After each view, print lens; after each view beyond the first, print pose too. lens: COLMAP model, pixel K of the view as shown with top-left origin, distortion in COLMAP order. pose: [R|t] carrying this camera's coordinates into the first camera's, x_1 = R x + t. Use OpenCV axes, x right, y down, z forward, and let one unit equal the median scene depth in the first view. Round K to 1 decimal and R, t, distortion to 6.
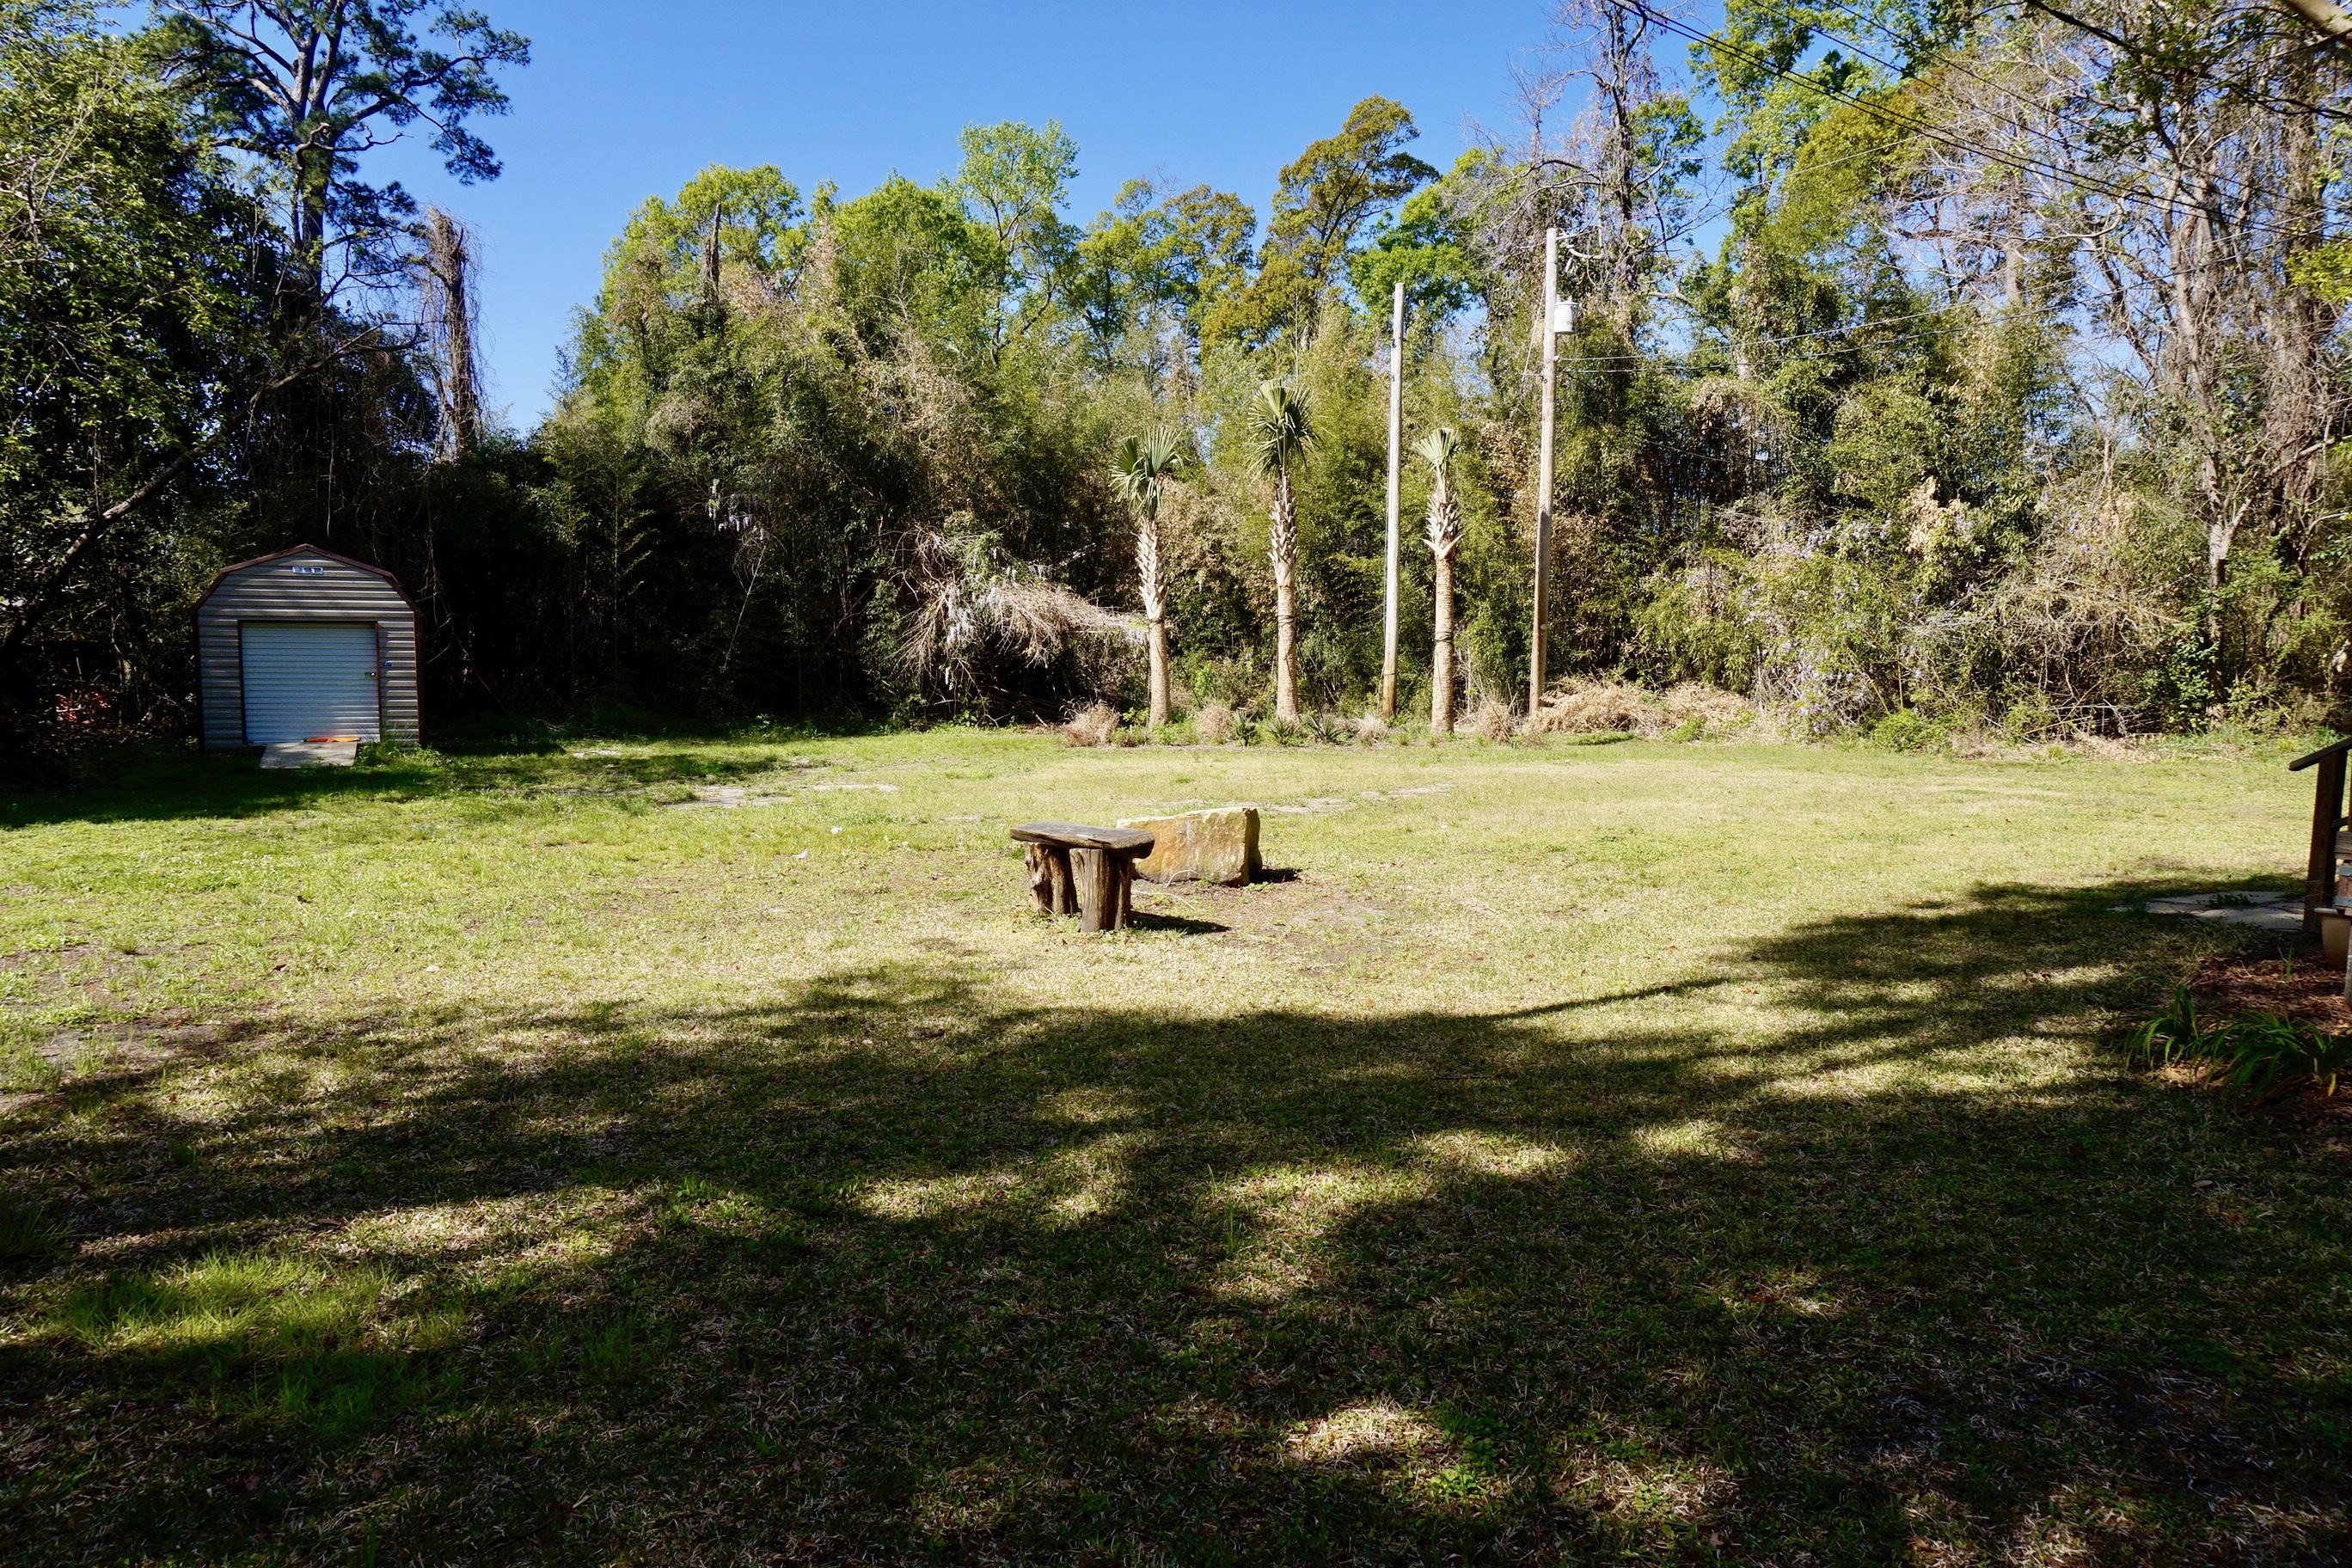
lens RADIAL K [[1600.4, 0, 1181.8], [0, 1600.4, 791.6], [0, 0, 1]] dist [-0.042451, 0.016037]
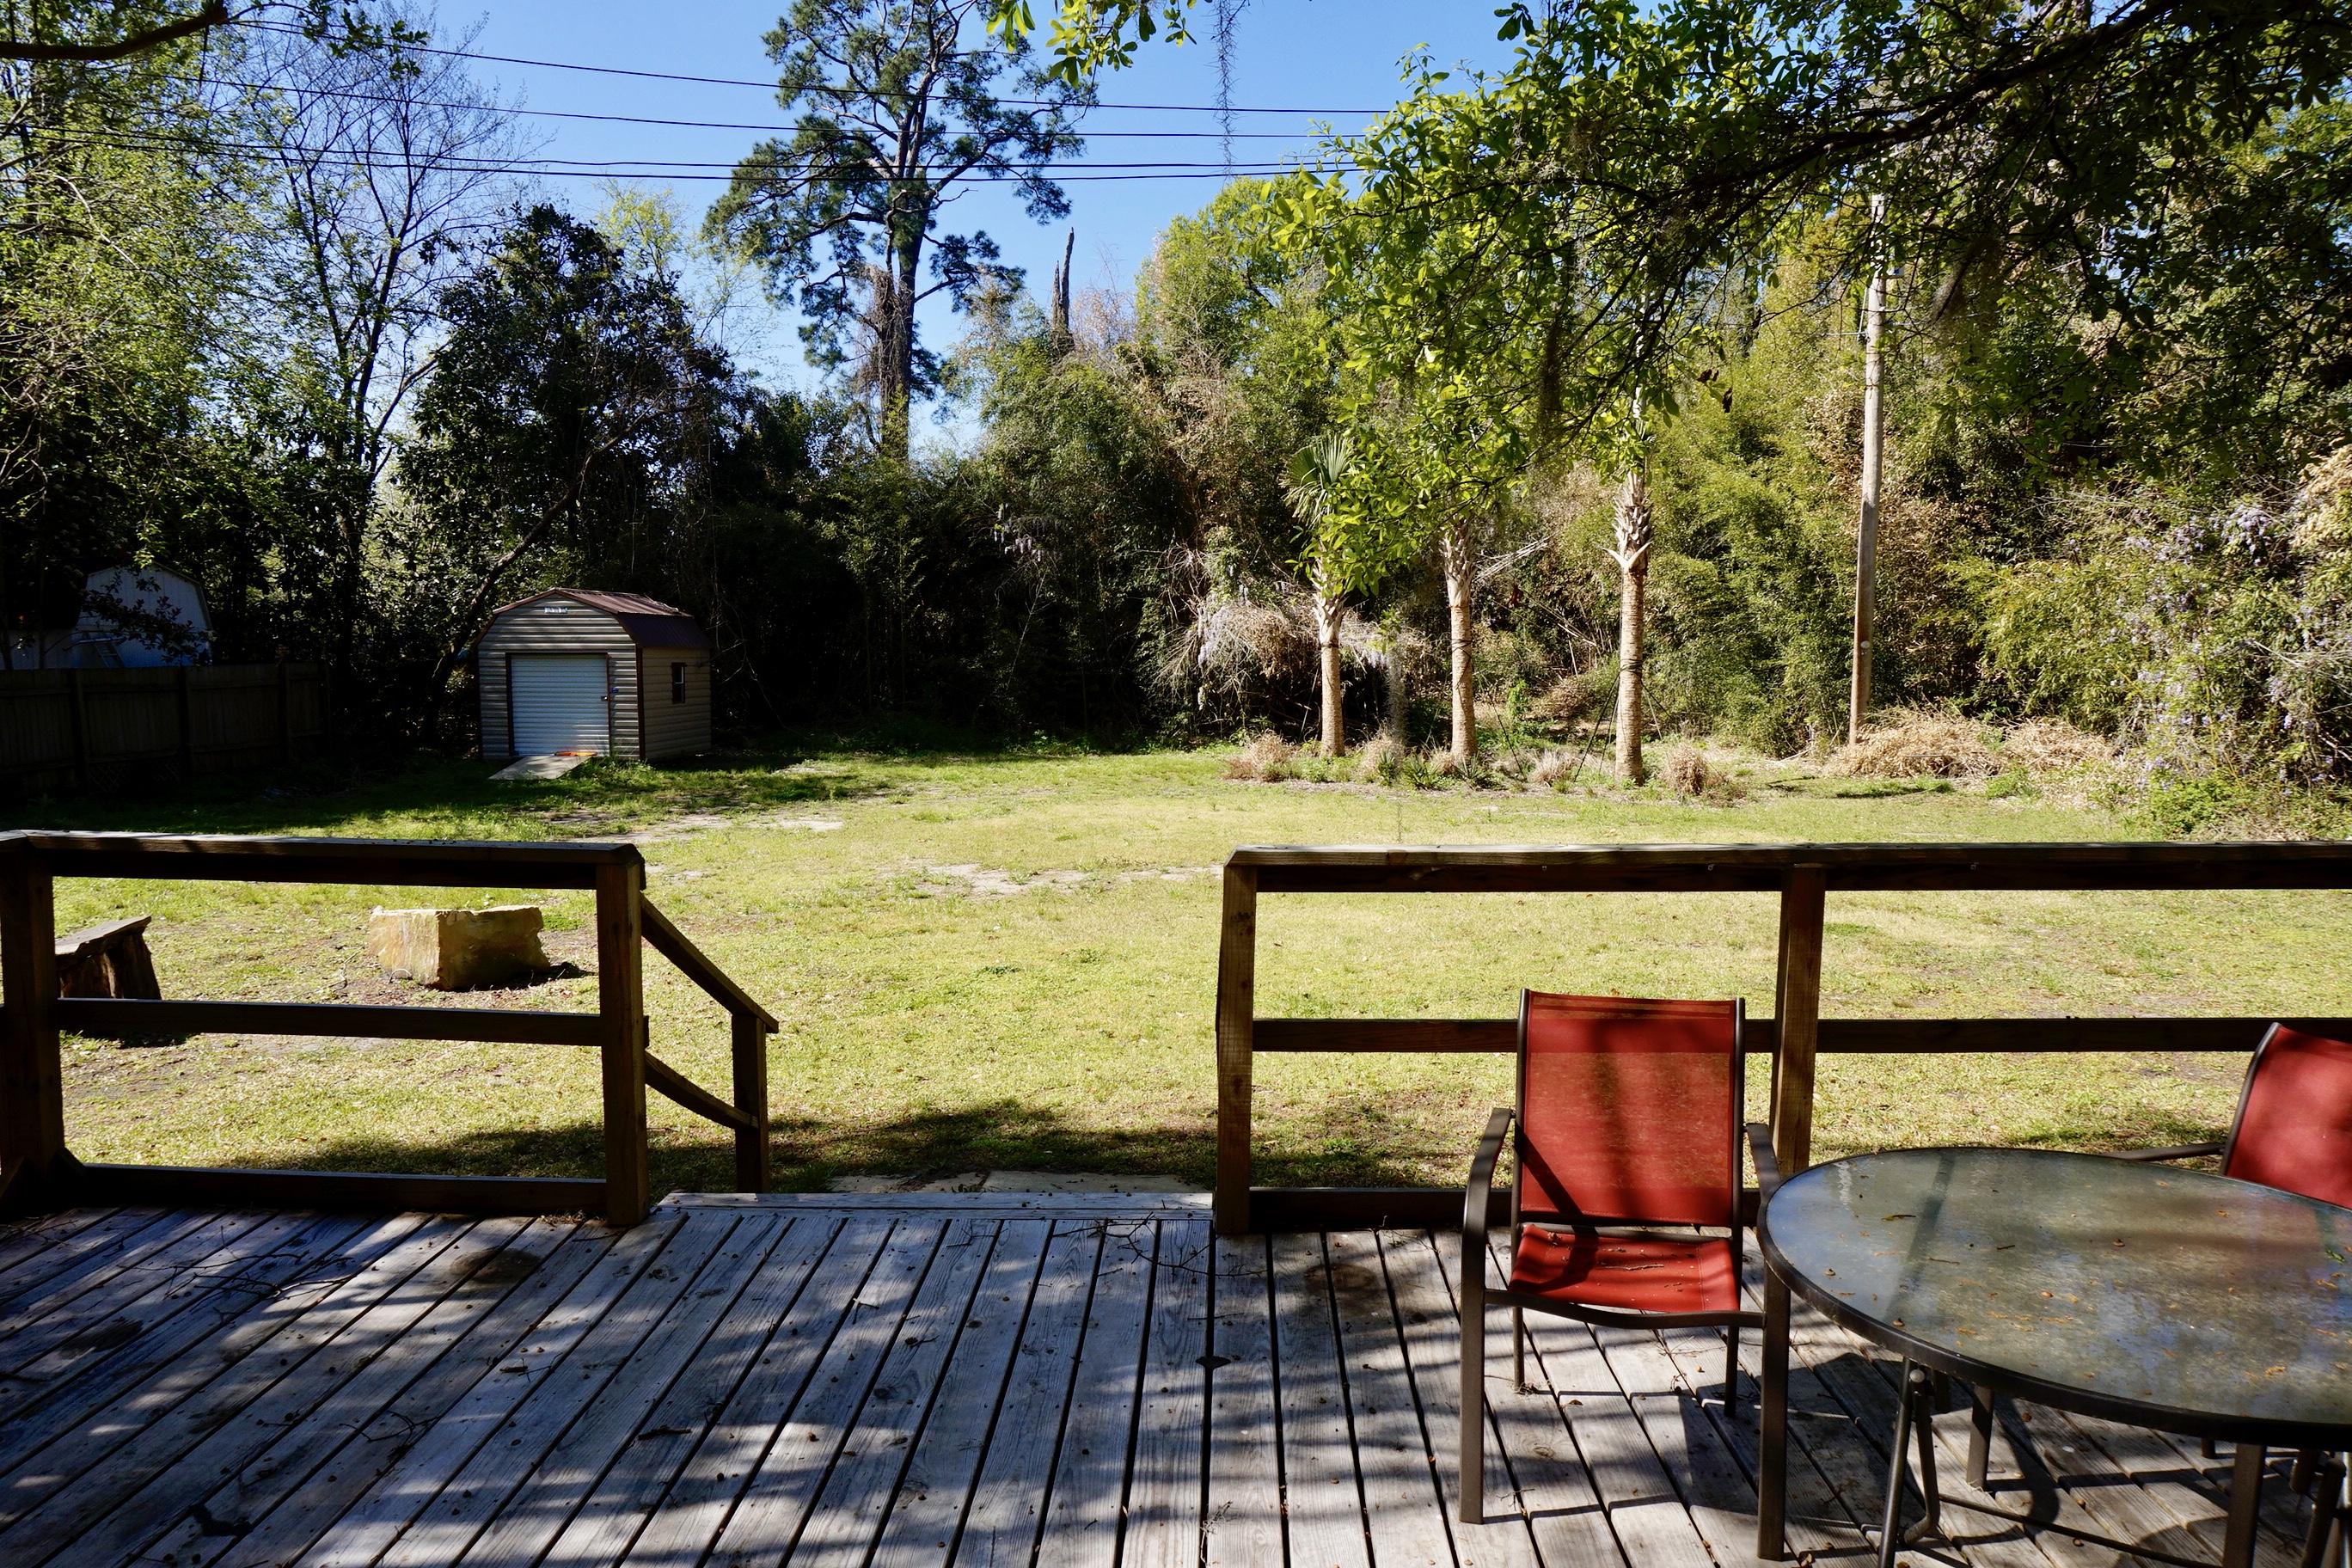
lens RADIAL K [[1600.4, 0, 1179.4], [0, 1600.4, 778.8], [0, 0, 1]] dist [-0.042451, 0.016037]
pose [[0.877880, 0.038656, -0.477317, 0.306907], [-0.035332, 0.999248, 0.015942, -0.035564], [0.477575, 0.002870, 0.878586, 0.128397]]
